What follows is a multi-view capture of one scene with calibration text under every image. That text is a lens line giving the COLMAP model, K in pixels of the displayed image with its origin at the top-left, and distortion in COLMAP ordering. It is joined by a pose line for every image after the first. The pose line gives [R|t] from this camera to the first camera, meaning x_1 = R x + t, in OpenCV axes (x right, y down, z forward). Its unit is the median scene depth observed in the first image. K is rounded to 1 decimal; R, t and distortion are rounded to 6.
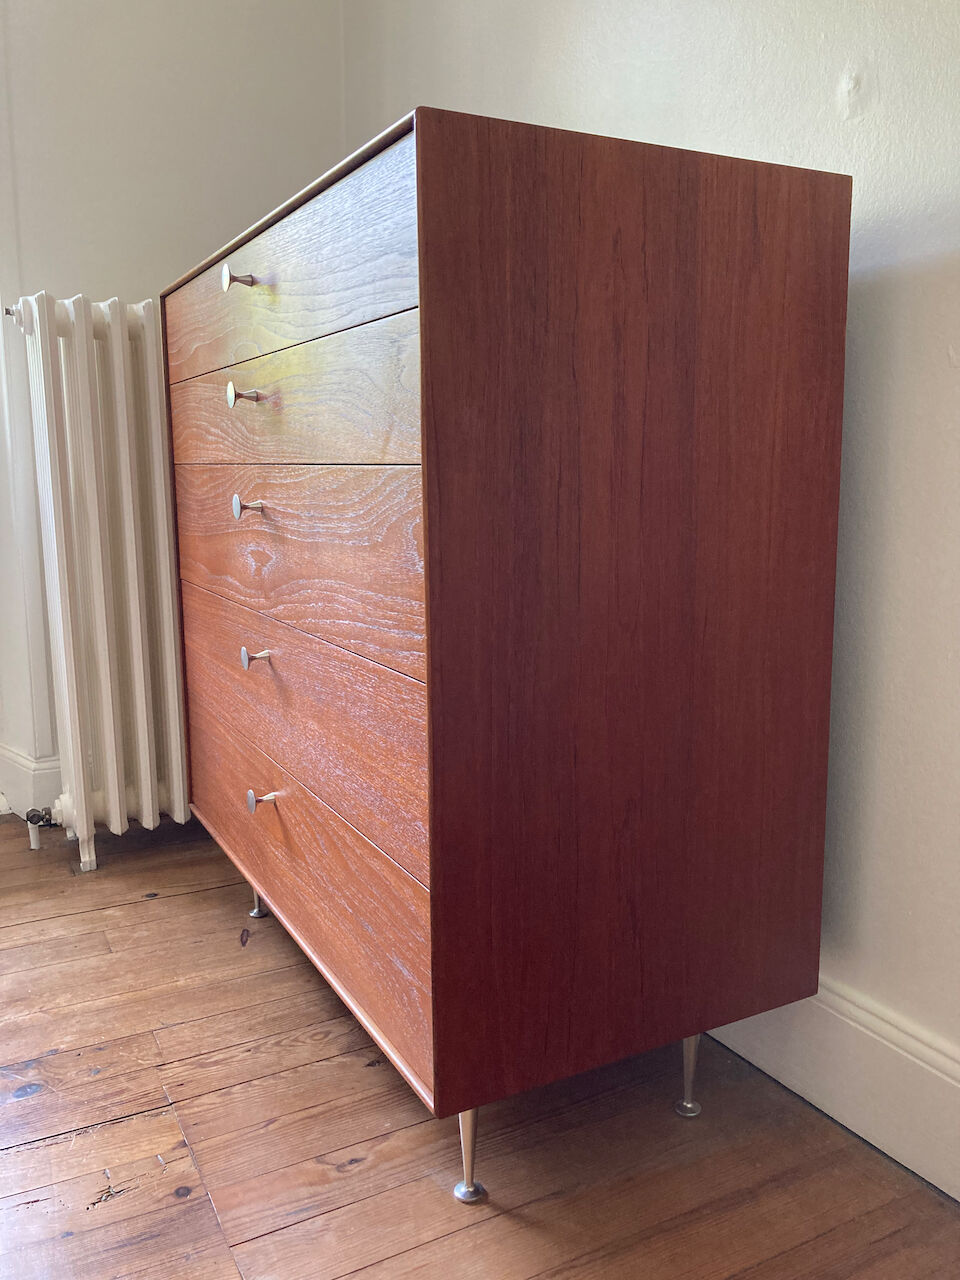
lens RADIAL K [[1031.9, 0, 492.5], [0, 1031.9, 637.9], [0, 0, 1]] dist [0.051857, -0.068308]
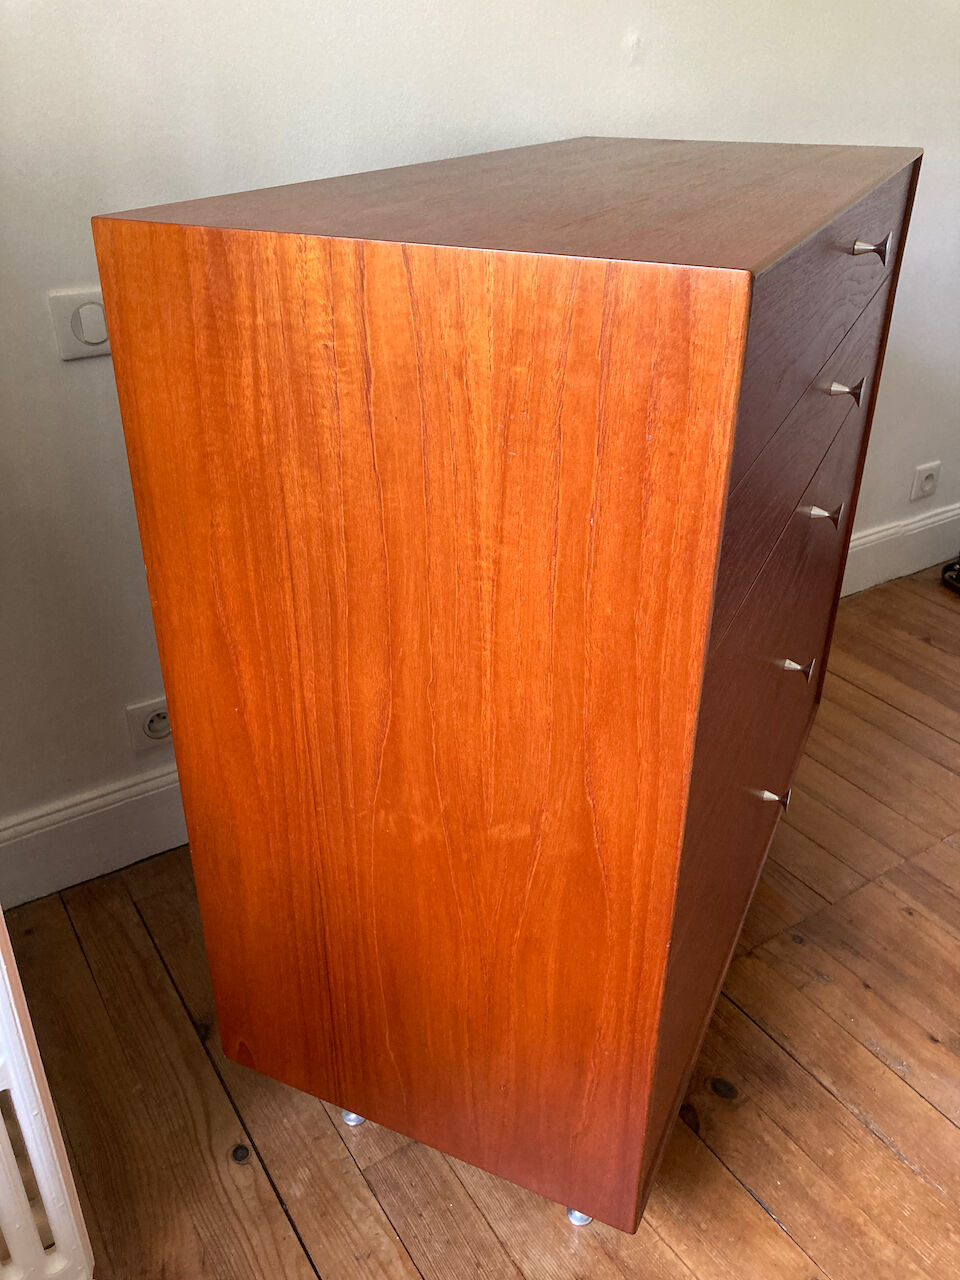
lens RADIAL K [[1043.0, 0, 485.6], [0, 1043.0, 635.5], [0, 0, 1]] dist [0.008170, 0.010816]
pose [[-0.080519, -0.482765, 0.872040, -1.117221], [0.149432, 0.859147, 0.489425, -0.490117], [-0.985488, 0.169718, 0.002963, 1.163384]]
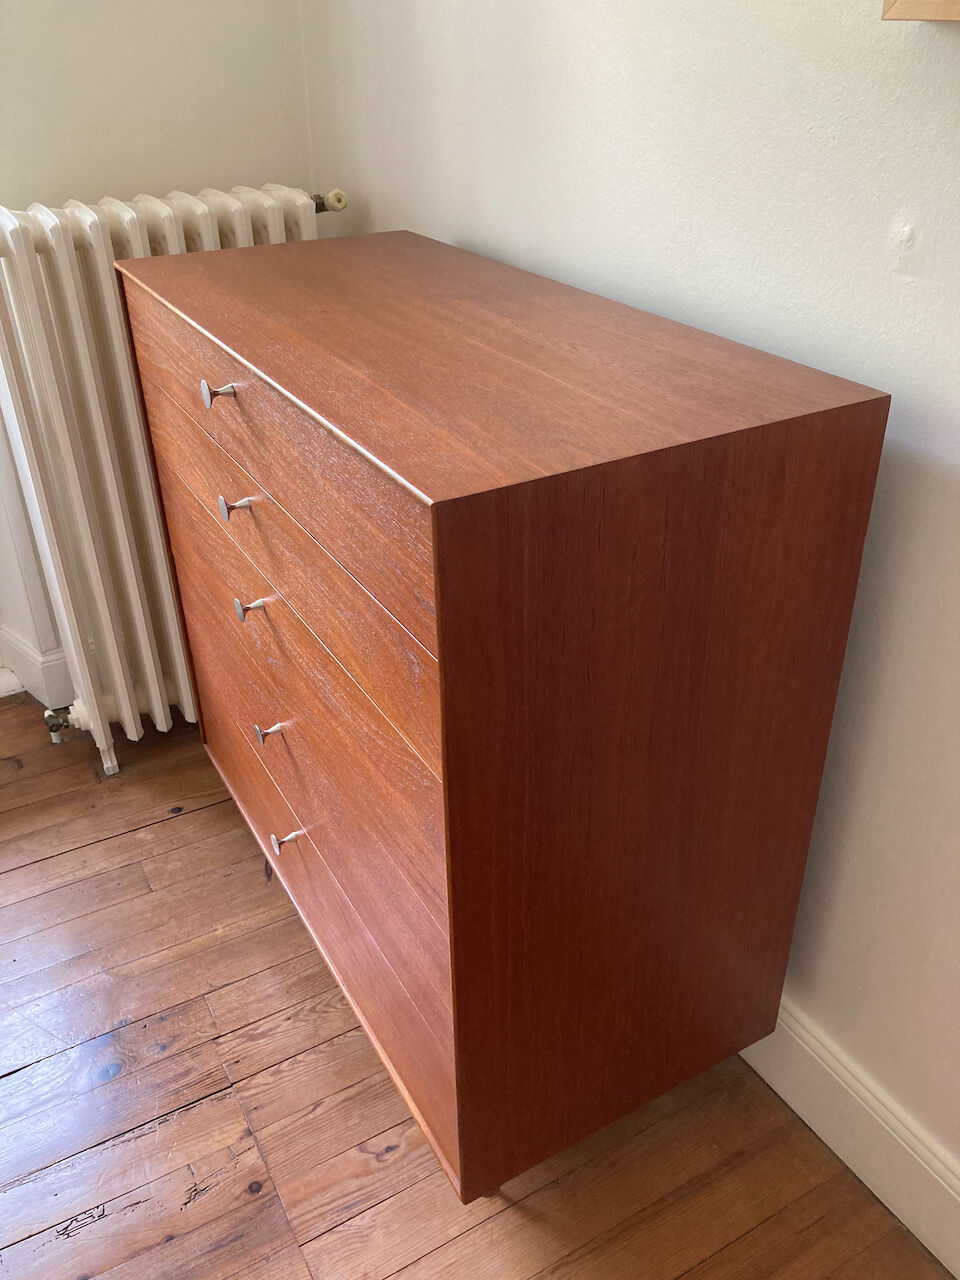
lens RADIAL K [[1043.0, 0, 485.6], [0, 1043.0, 635.5], [0, 0, 1]] dist [0.008170, 0.010816]
pose [[0.999747, -0.015759, 0.016060, -0.026537], [0.008885, 0.932254, 0.361694, -0.467489], [-0.020672, -0.361460, 0.932158, 0.054474]]
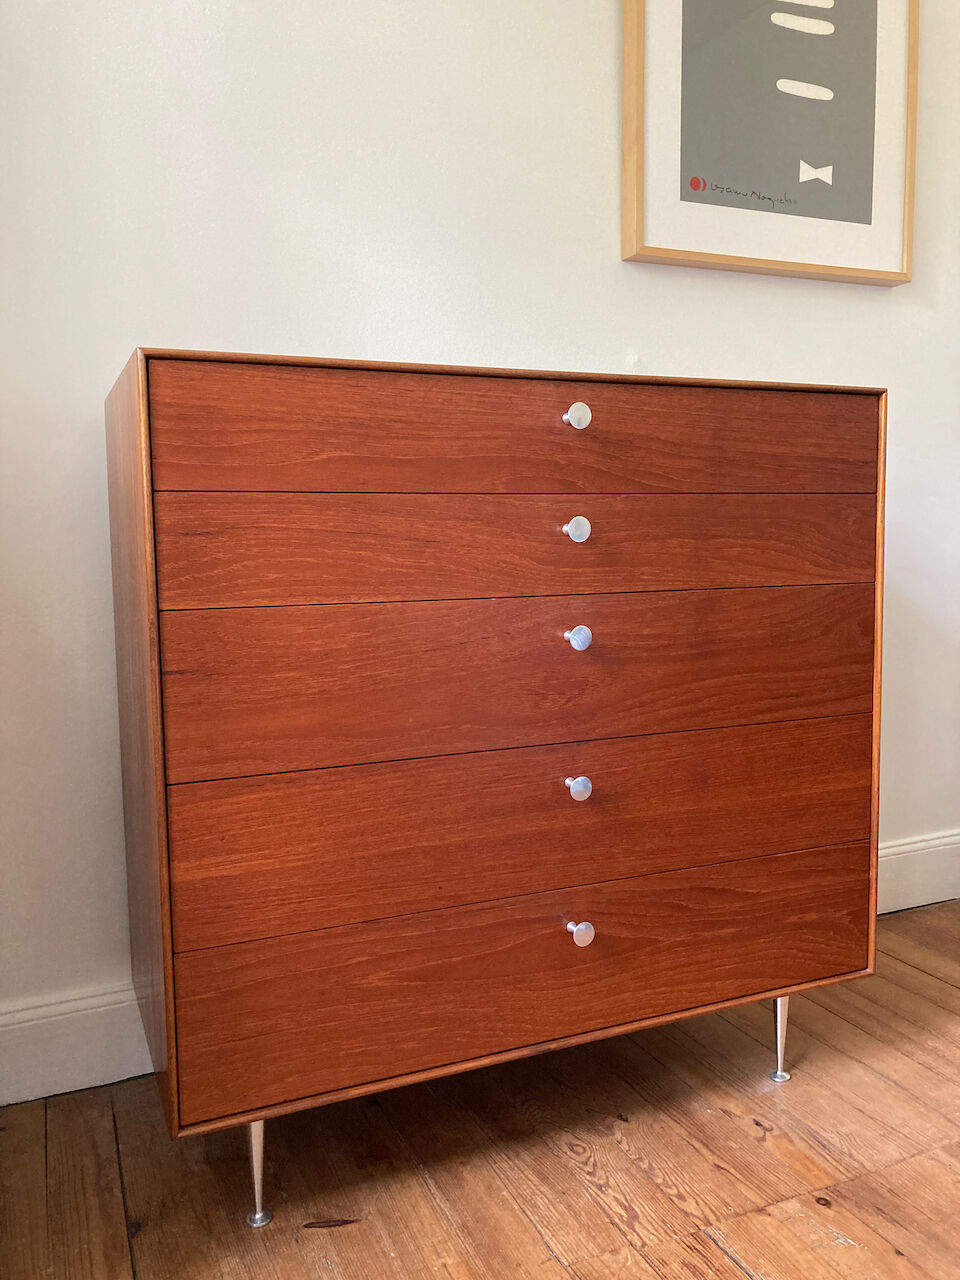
lens RADIAL K [[1031.9, 0, 492.5], [0, 1031.9, 637.9], [0, 0, 1]] dist [0.051857, -0.068308]
pose [[0.084689, -0.090509, 0.992288, -1.254172], [0.171878, 0.982265, 0.074925, -0.216569], [-0.981471, 0.164207, 0.098743, 0.996114]]
